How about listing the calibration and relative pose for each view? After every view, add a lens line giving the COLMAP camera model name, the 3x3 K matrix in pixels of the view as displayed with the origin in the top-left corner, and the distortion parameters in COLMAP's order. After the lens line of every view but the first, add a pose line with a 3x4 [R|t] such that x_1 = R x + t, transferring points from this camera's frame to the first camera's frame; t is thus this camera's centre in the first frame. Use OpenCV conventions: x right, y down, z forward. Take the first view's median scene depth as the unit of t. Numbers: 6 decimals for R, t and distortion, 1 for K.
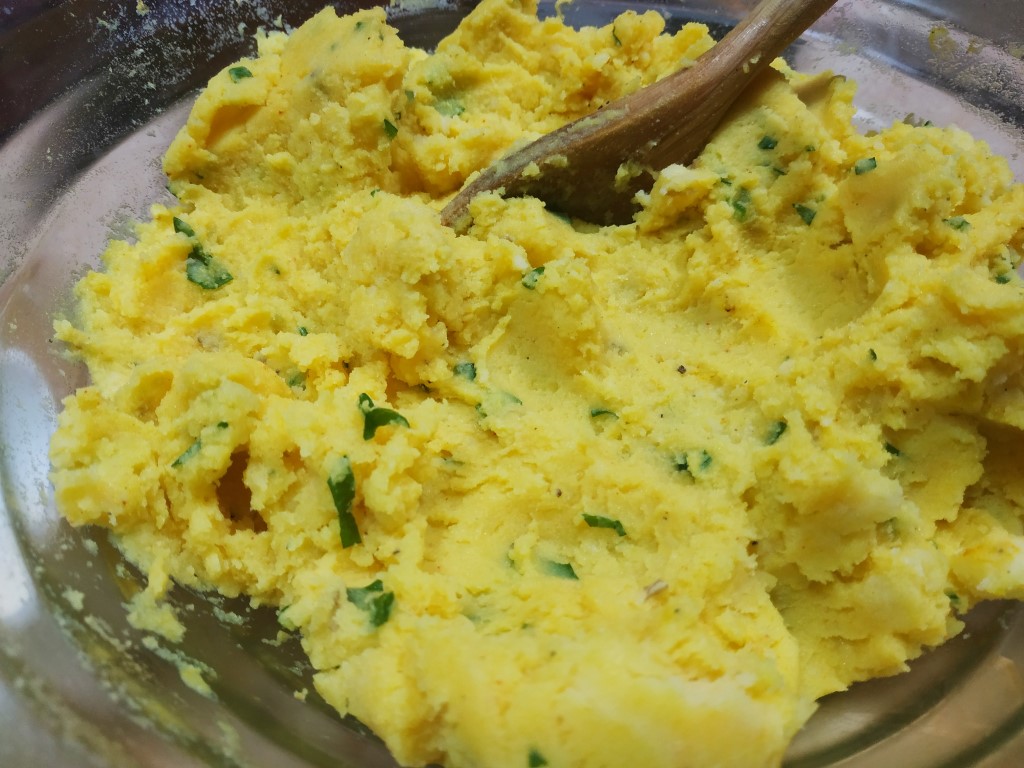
lens RADIAL K [[683.2, 0, 512.0], [0, 683.2, 384.0], [0, 0, 1]] dist [0.001054, -0.098855]
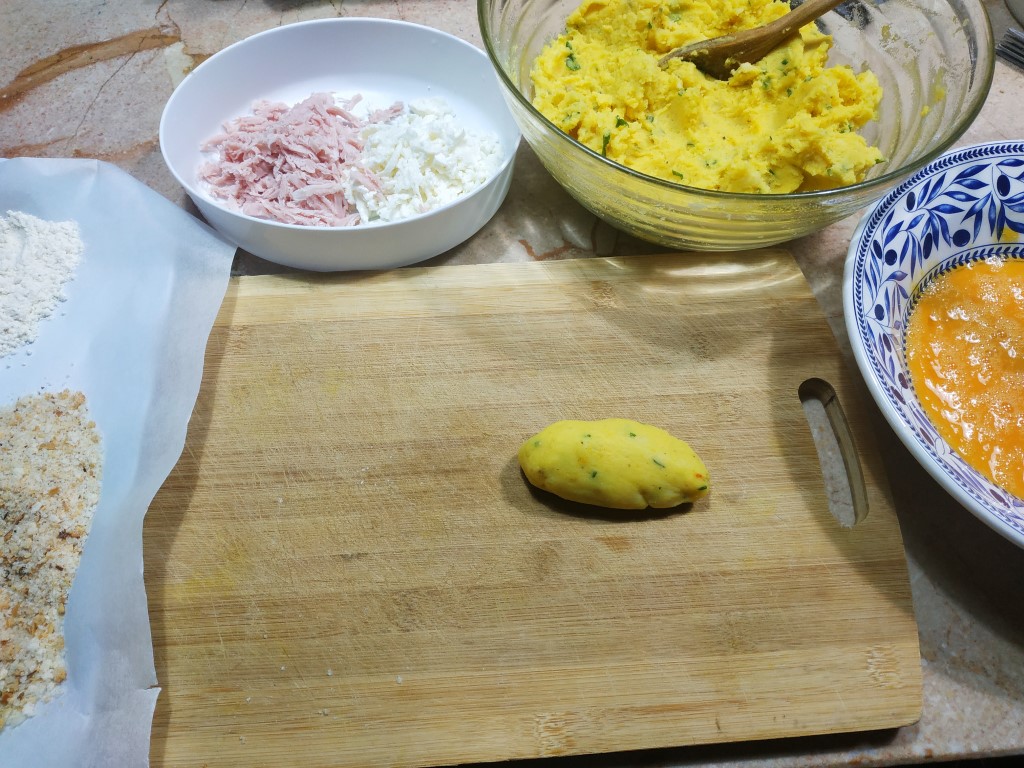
lens RADIAL K [[683.2, 0, 512.0], [0, 683.2, 384.0], [0, 0, 1]] dist [0.001054, -0.098855]
pose [[0.934597, 0.306614, -0.180322, 0.245193], [-0.251193, 0.927831, 0.275739, 0.366521], [0.251854, -0.212410, 0.944167, -2.085804]]
